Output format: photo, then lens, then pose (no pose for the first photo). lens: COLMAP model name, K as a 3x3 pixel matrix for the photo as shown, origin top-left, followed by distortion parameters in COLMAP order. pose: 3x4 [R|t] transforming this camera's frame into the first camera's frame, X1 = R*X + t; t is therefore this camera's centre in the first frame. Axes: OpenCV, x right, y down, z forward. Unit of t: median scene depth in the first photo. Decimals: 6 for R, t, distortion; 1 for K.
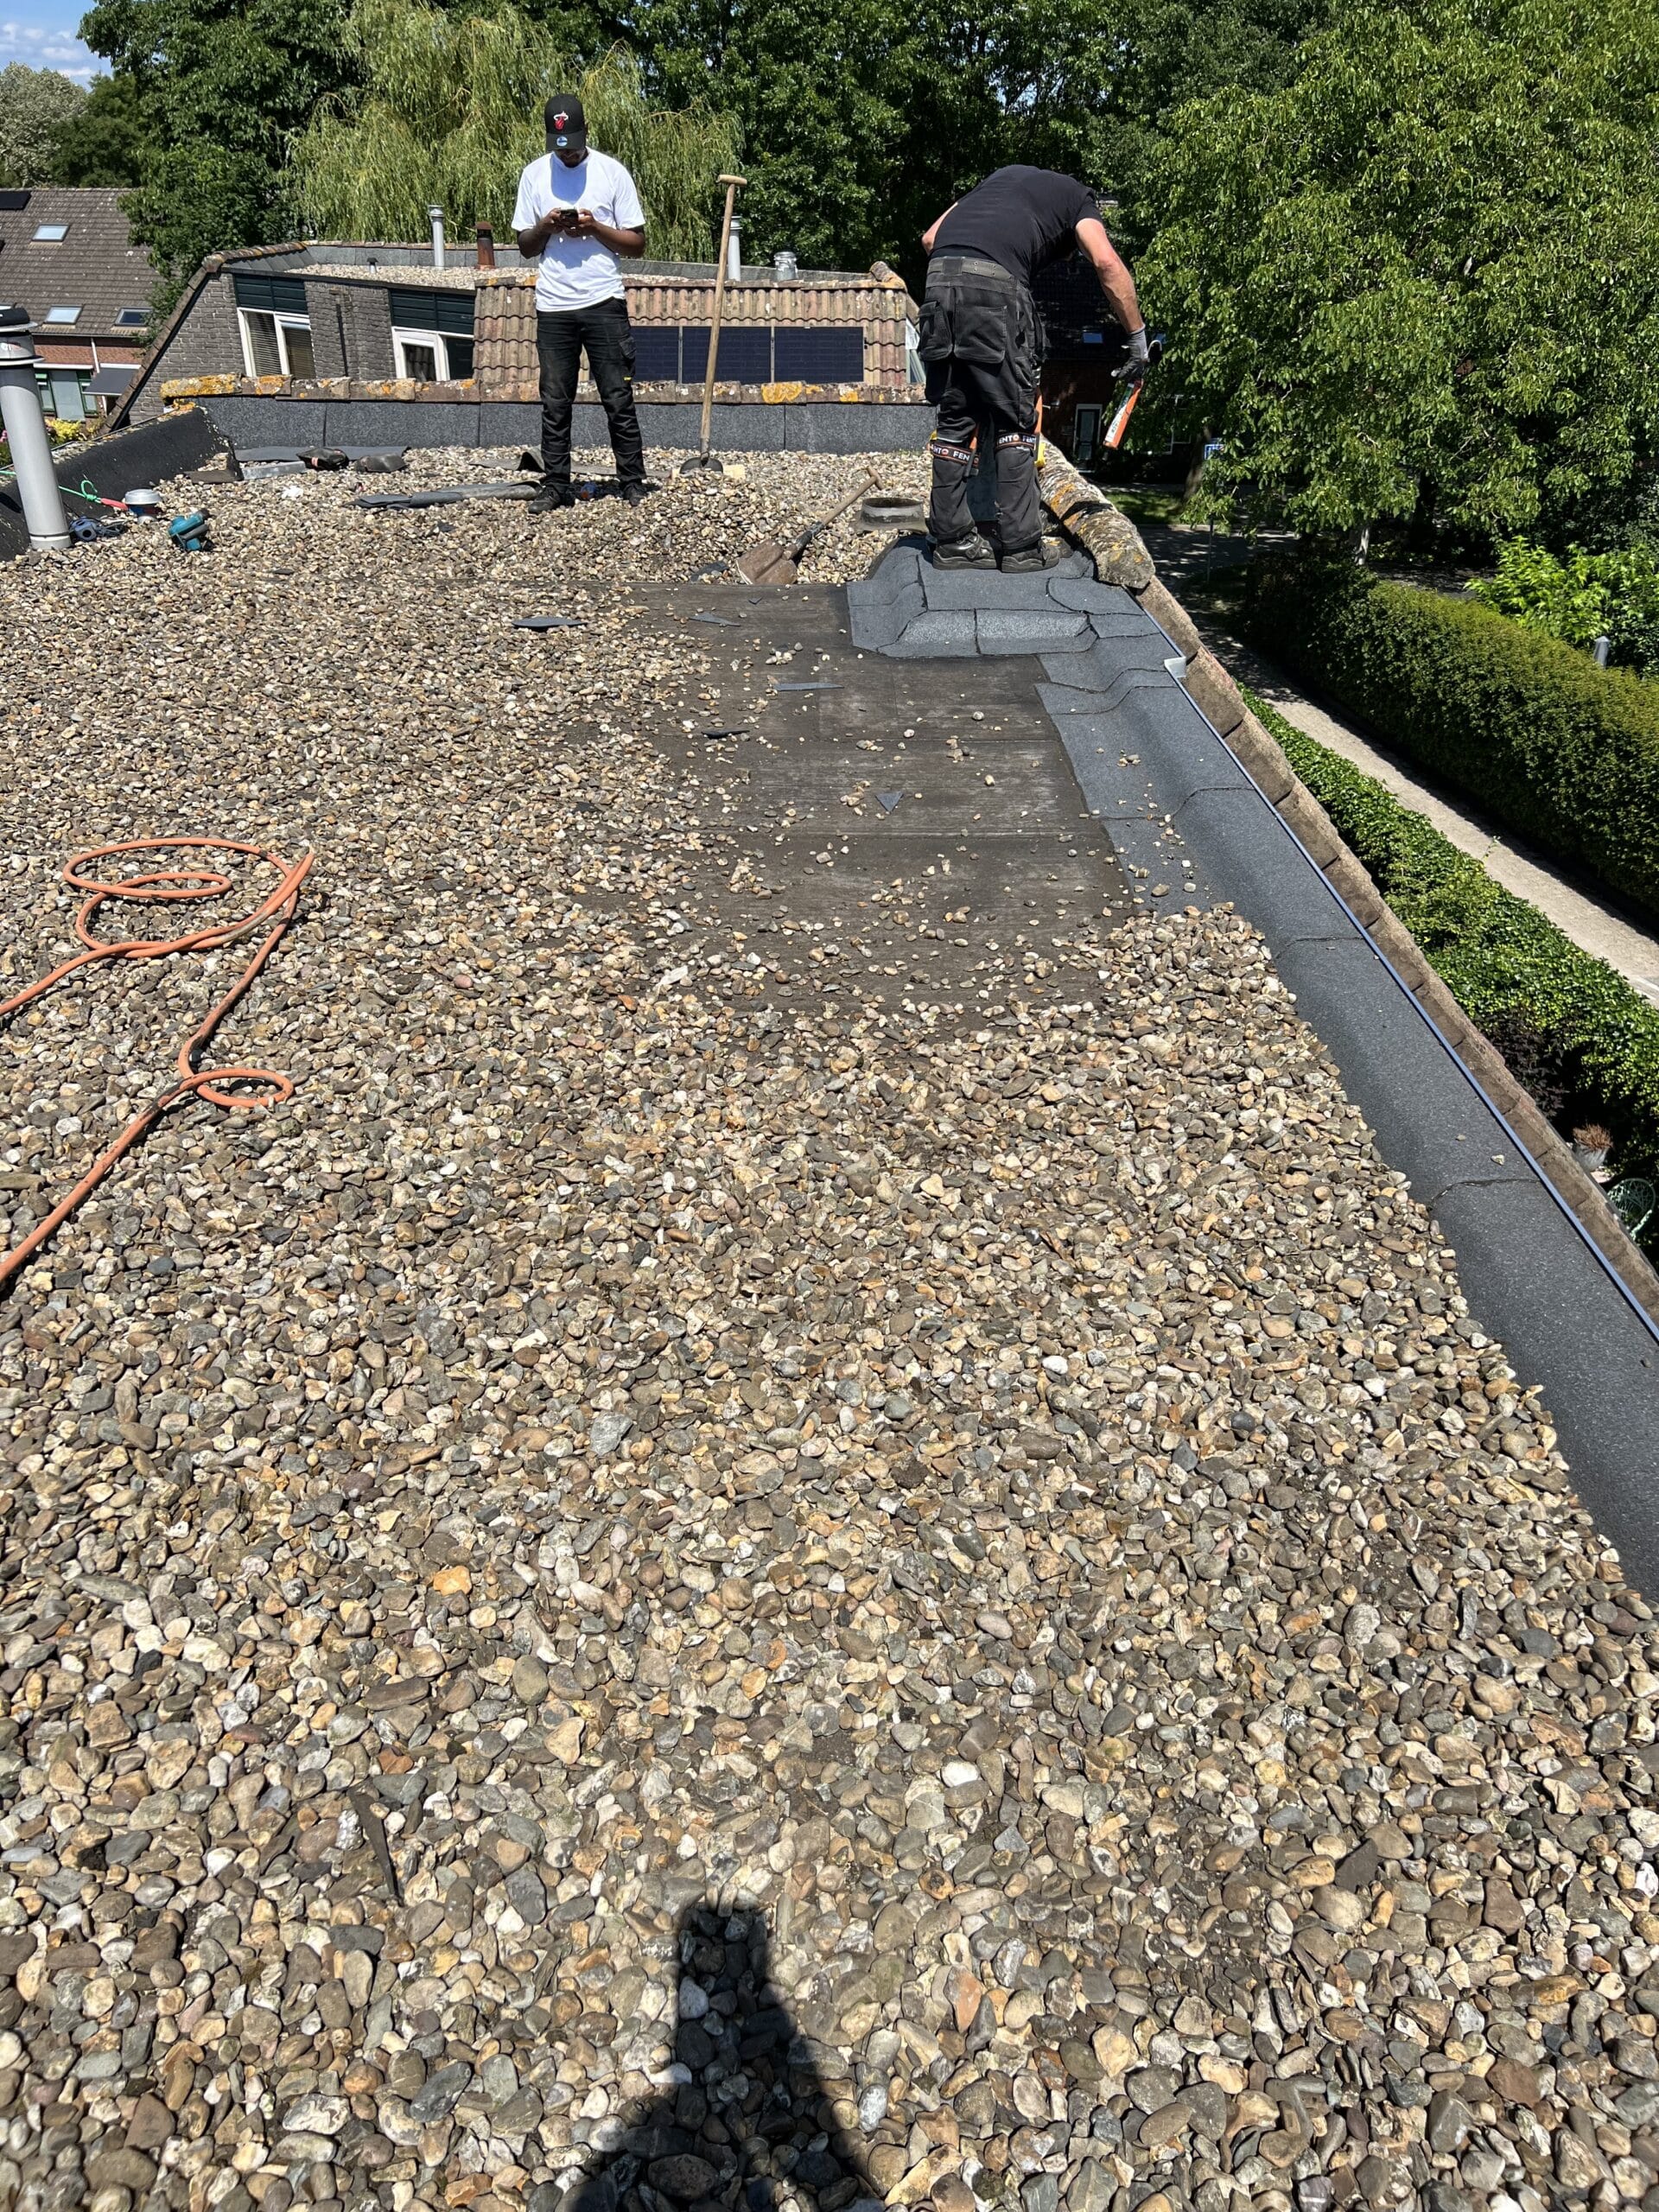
lens RADIAL K [[1660.9, 0, 825.3], [0, 1660.9, 1098.6], [0, 0, 1]] dist [0.059213, -0.068827]
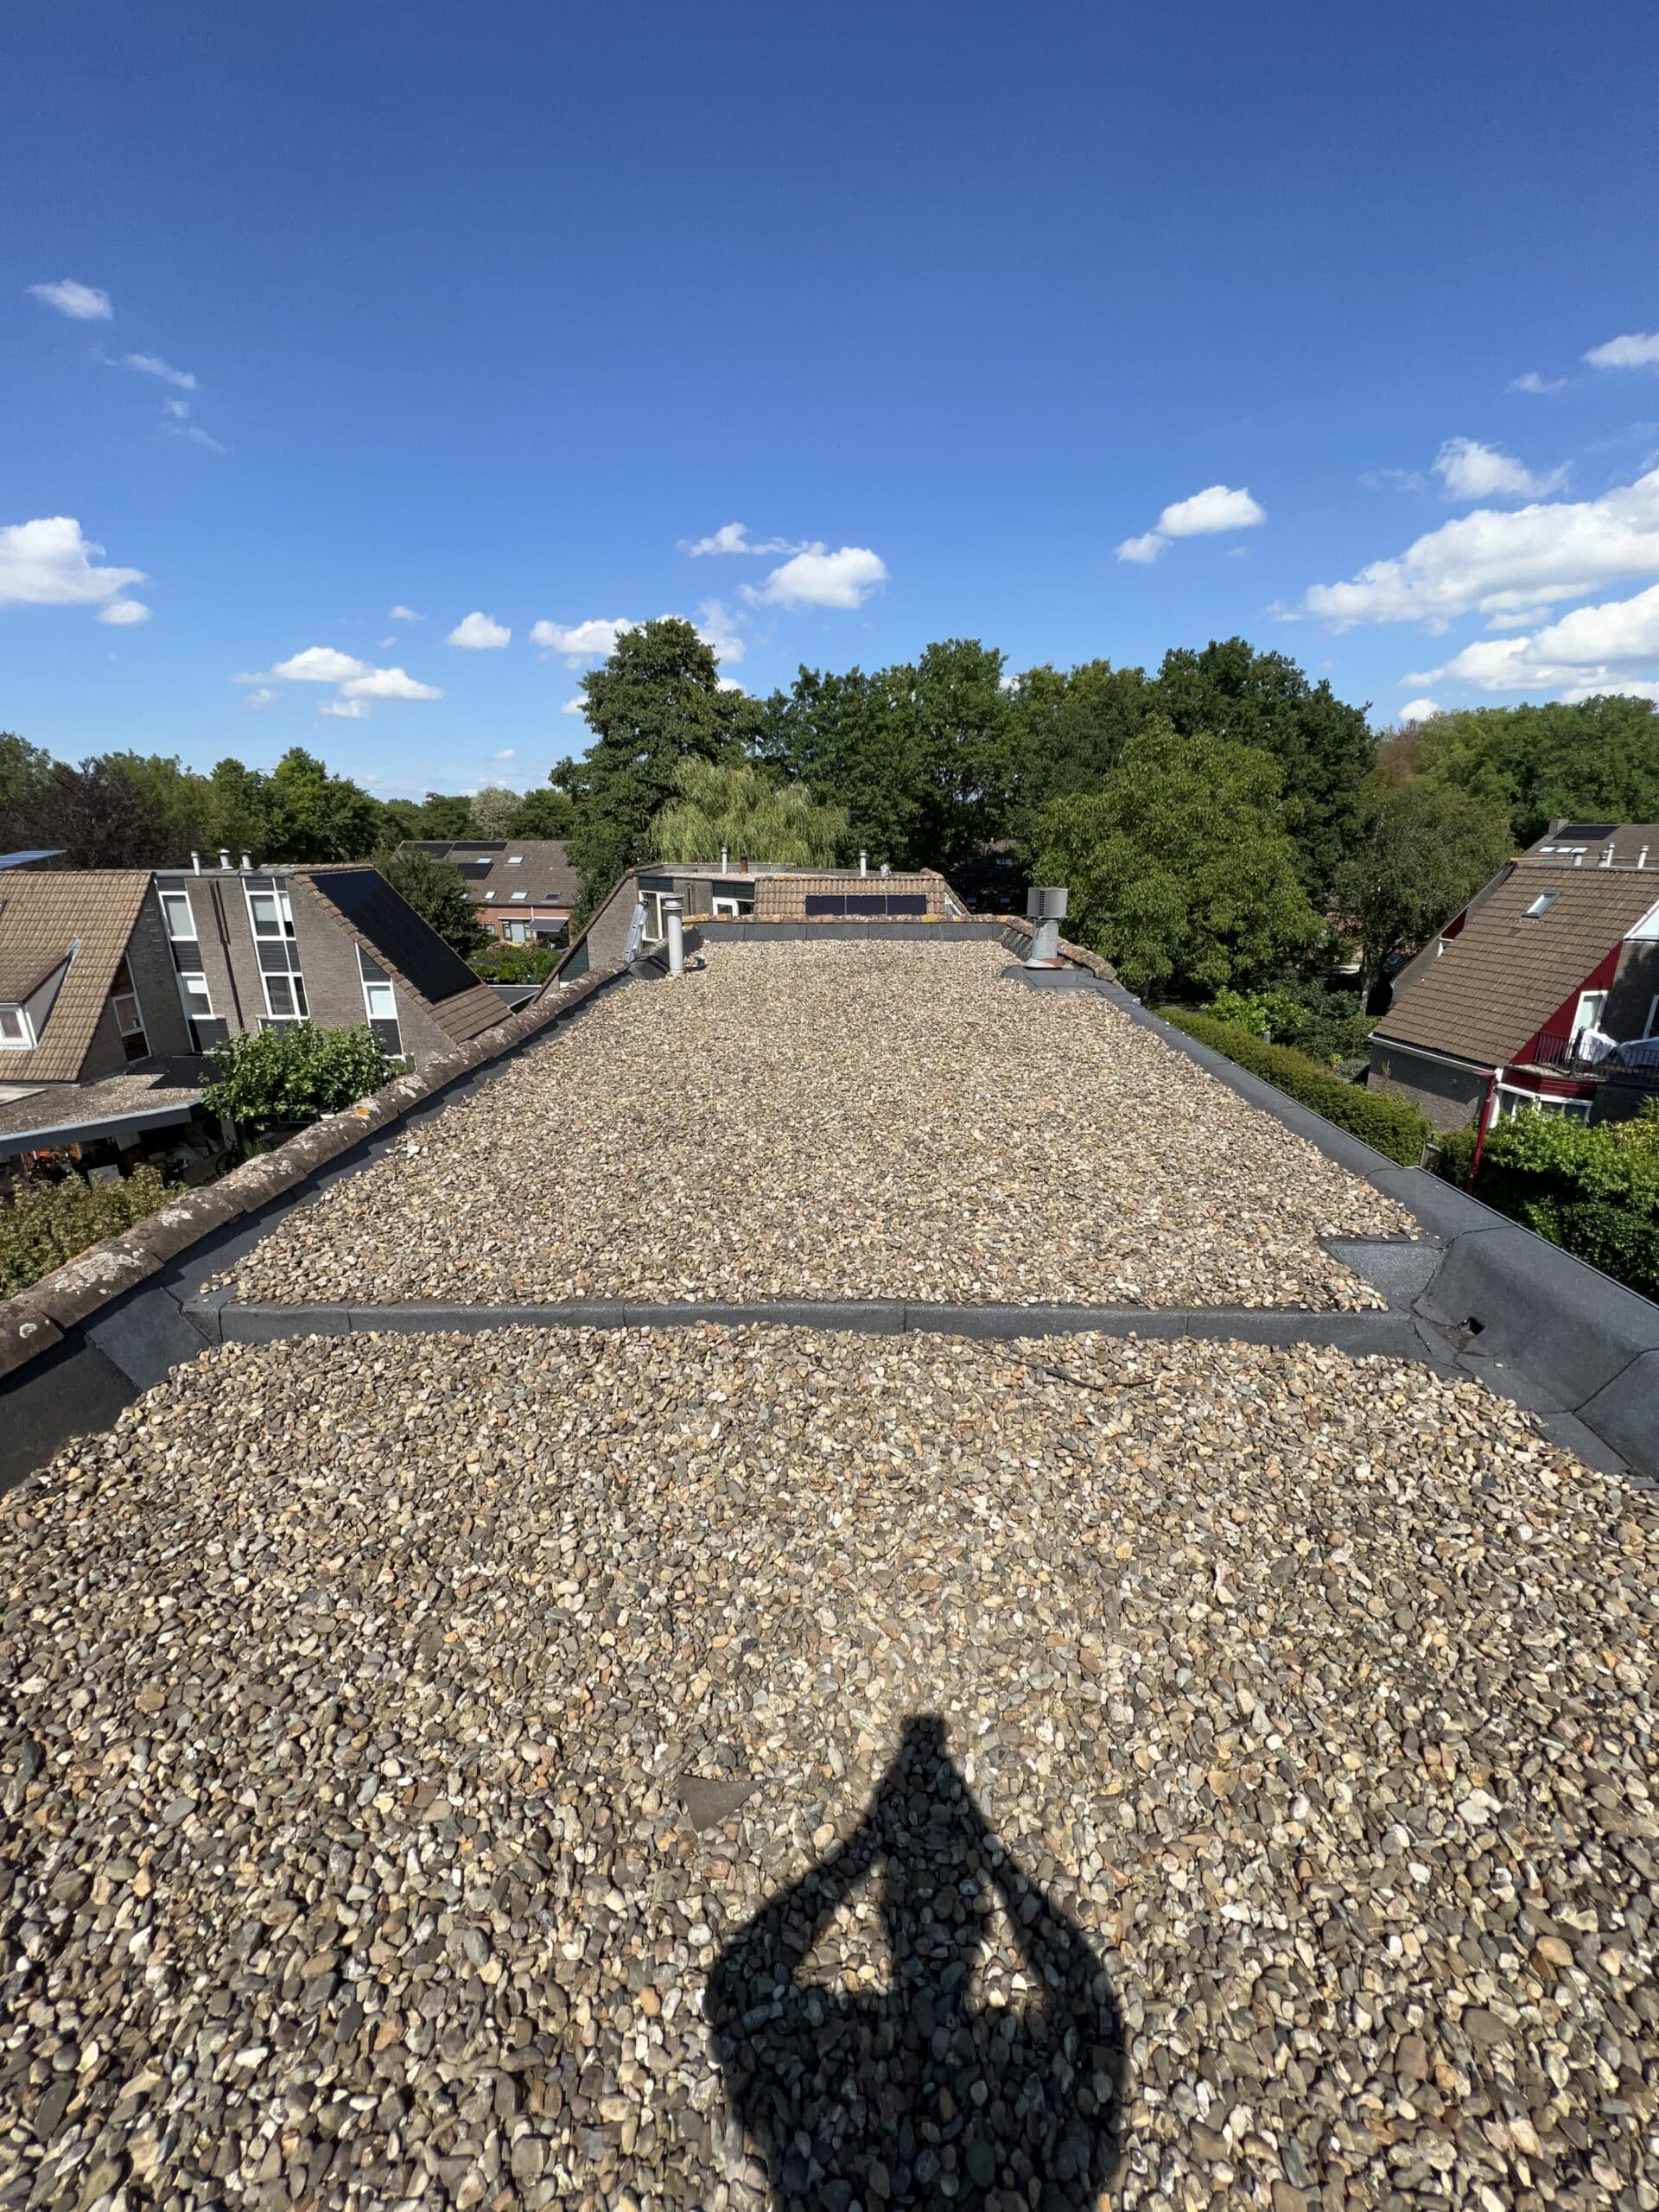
lens RADIAL K [[888.9, 0, 832.9], [0, 888.9, 1101.9], [0, 0, 1]] dist [-0.001014, -0.000069]
pose [[0.999581, -0.002851, -0.028800, -0.195517], [-0.003069, 0.979082, -0.203443, 0.160409], [0.028777, 0.203447, 0.978663, -0.333563]]
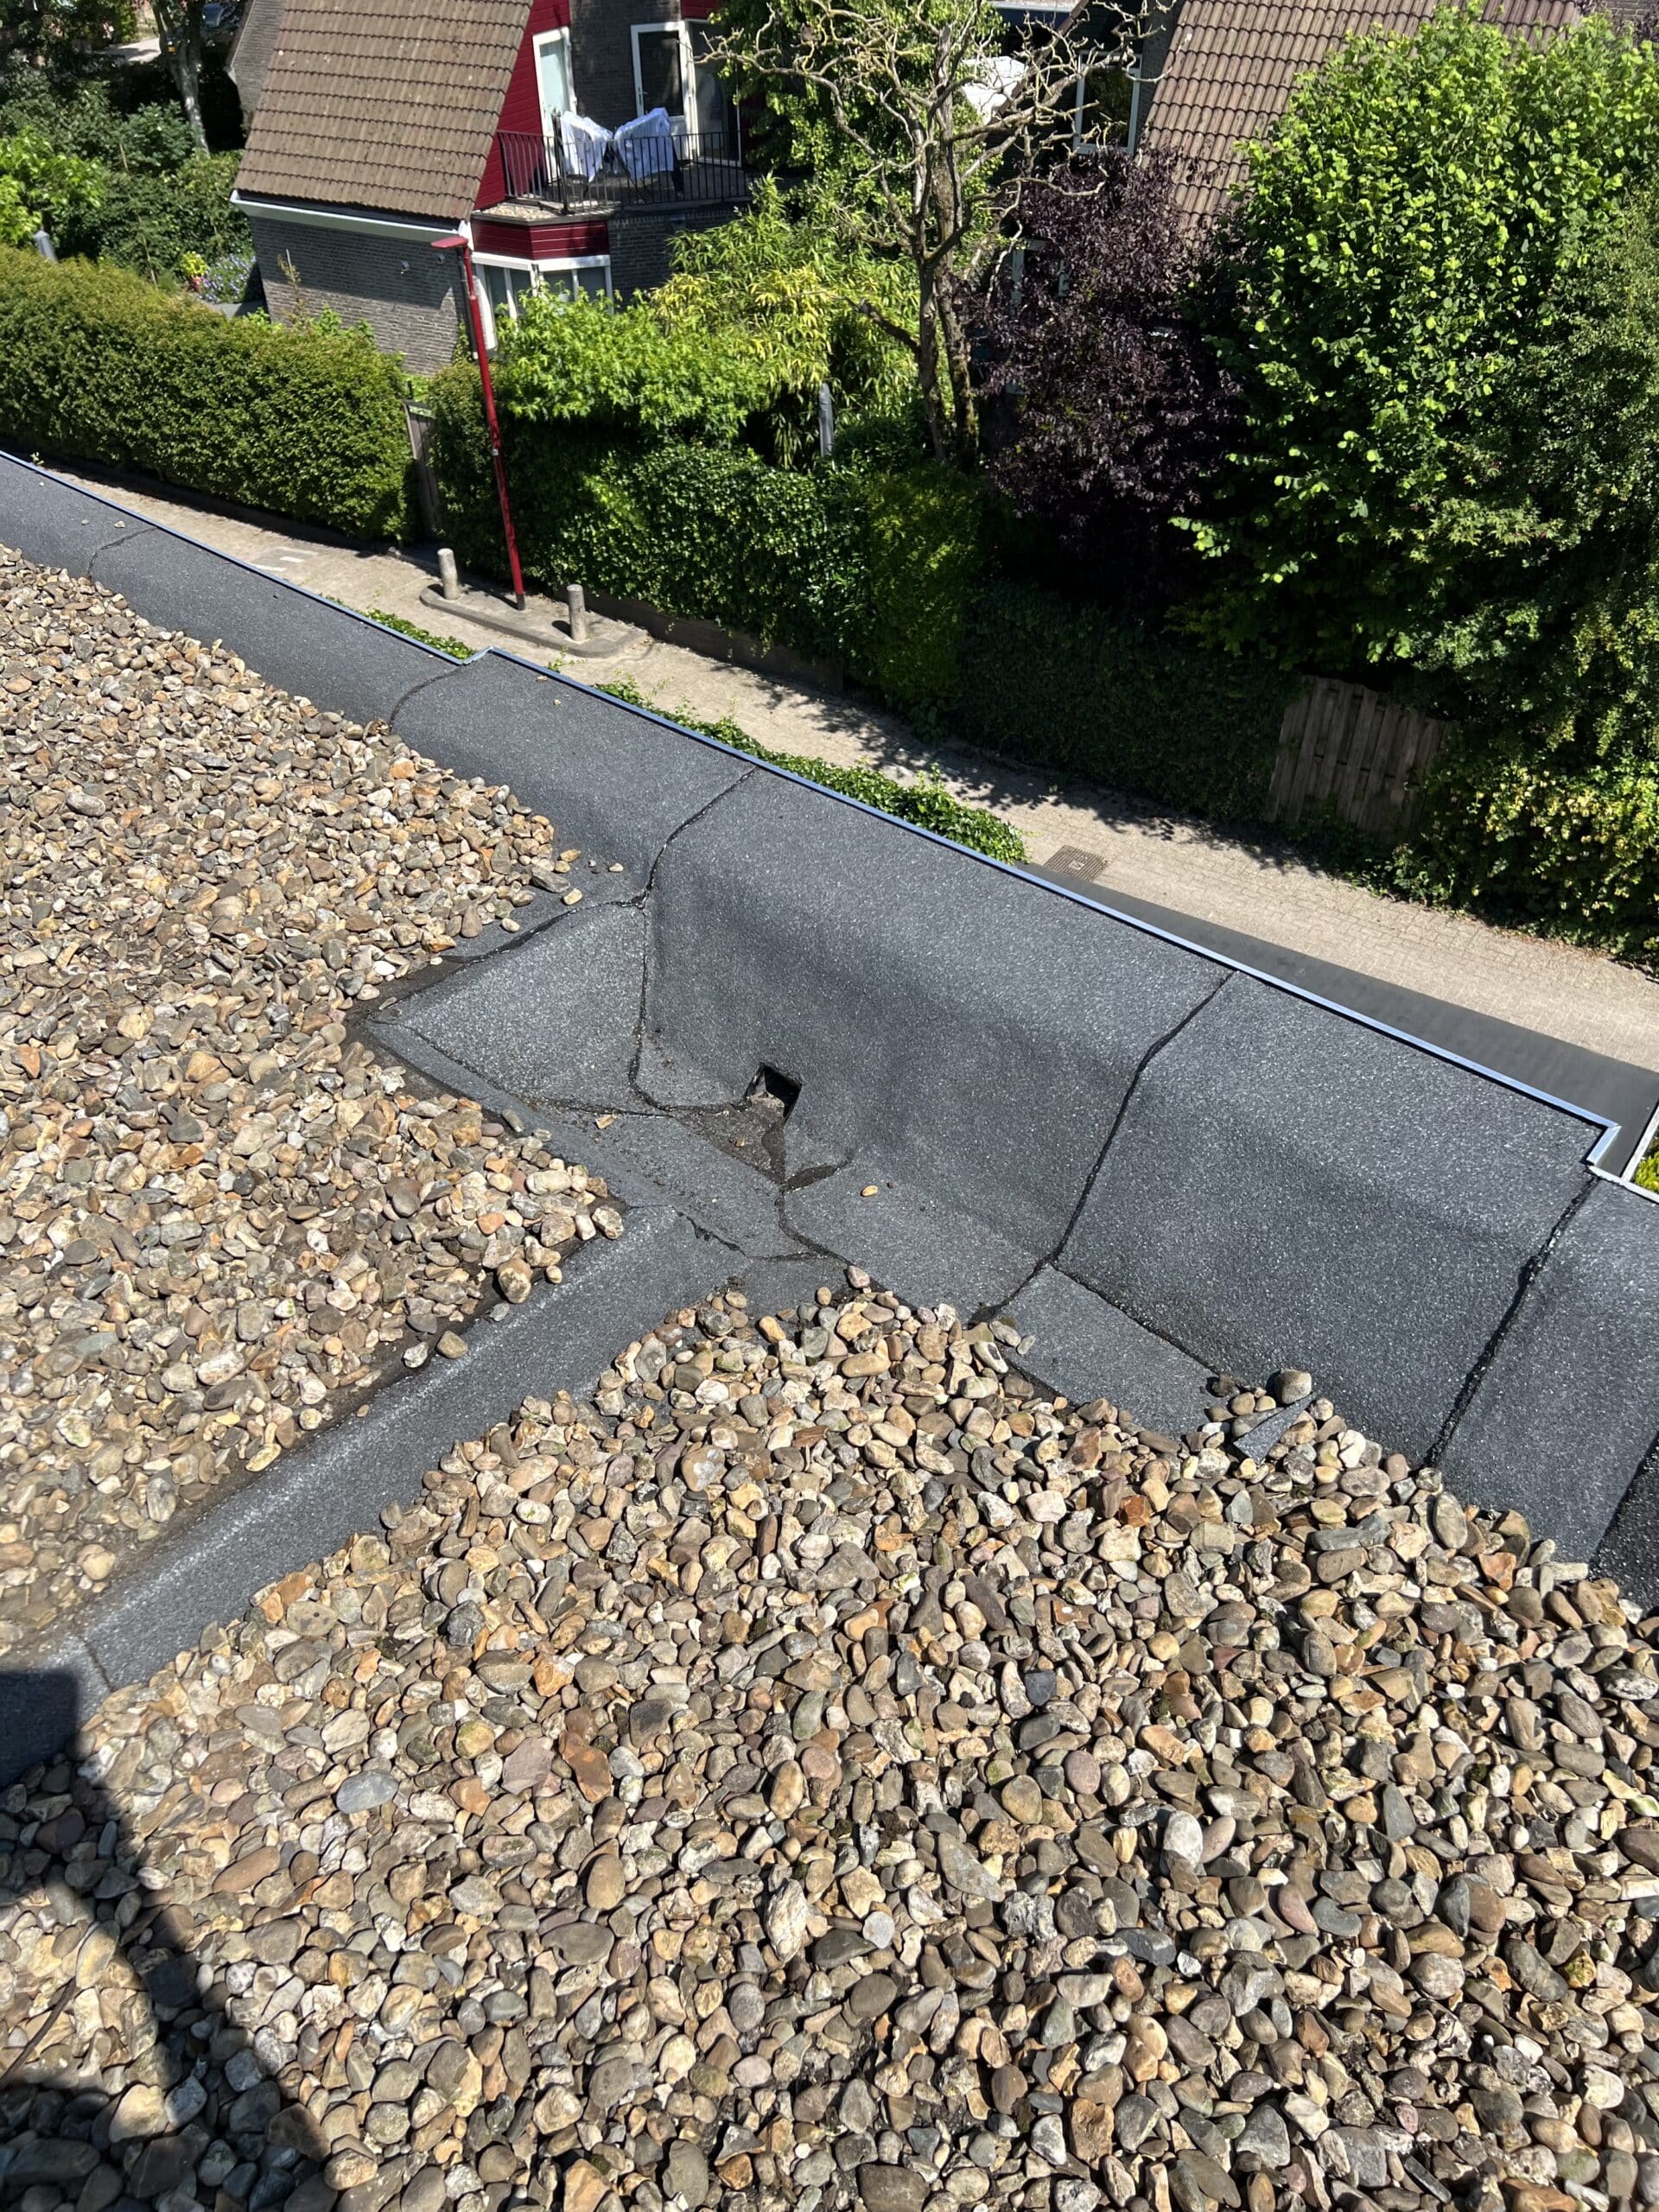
lens RADIAL K [[1671.0, 0, 824.6], [0, 1671.0, 1116.4], [0, 0, 1]] dist [0.059929, -0.070414]
pose [[0.671928, -0.497625, 0.548527, -0.058107], [0.378559, 0.867341, 0.323130, 0.079777], [-0.636557, -0.009470, 0.771171, -0.115632]]
